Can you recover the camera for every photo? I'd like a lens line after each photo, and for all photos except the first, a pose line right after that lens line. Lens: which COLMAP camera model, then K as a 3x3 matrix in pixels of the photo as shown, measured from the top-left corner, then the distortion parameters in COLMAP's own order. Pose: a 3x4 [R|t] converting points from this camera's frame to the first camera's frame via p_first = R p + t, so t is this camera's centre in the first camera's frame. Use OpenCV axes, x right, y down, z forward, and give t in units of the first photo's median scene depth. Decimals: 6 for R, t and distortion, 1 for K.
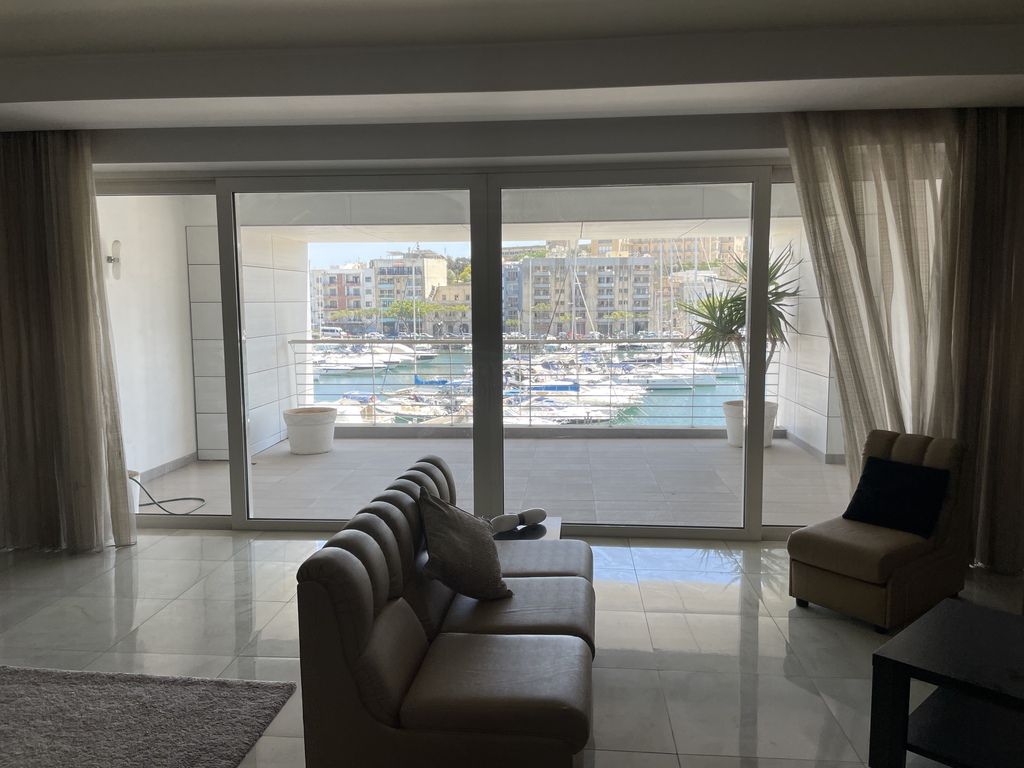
lens RADIAL K [[769.8, 0, 512.0], [0, 769.8, 384.0], [0, 0, 1]] dist [0.120411, -0.184290]
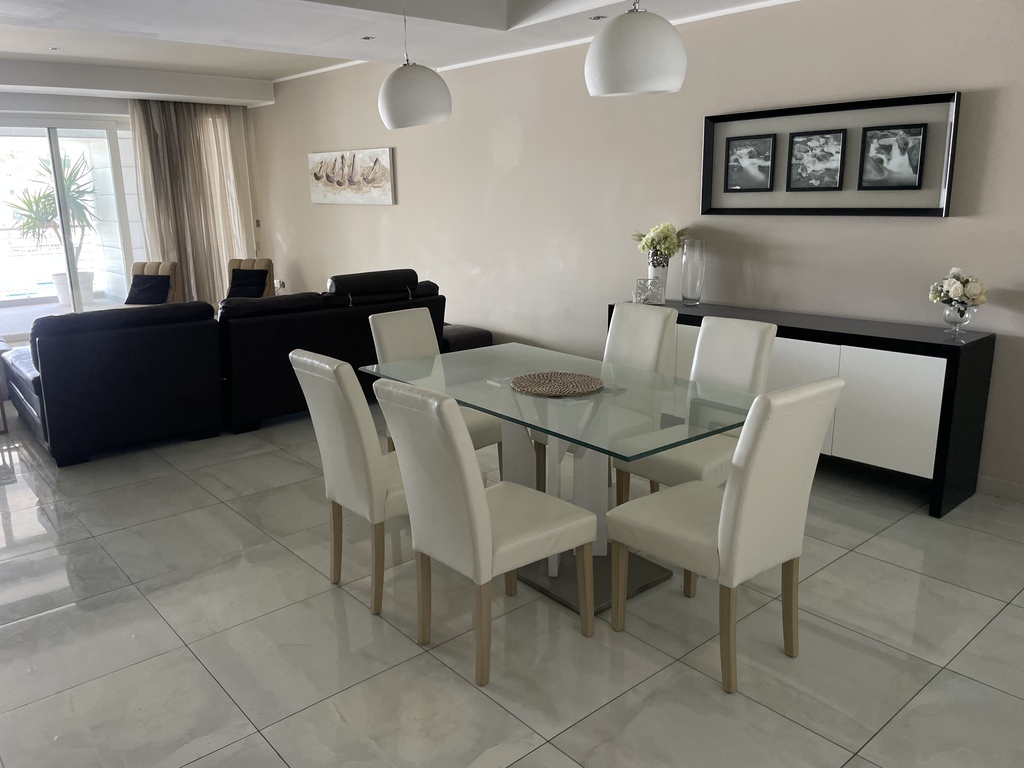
lens RADIAL K [[787.9, 0, 485.3], [0, 787.9, 377.4], [0, 0, 1]] dist [0.003563, -0.000179]
pose [[0.710502, -0.170122, 0.682822, -0.151226], [0.087237, 0.984146, 0.154422, 0.052291], [-0.698267, -0.050150, 0.714079, -0.494067]]
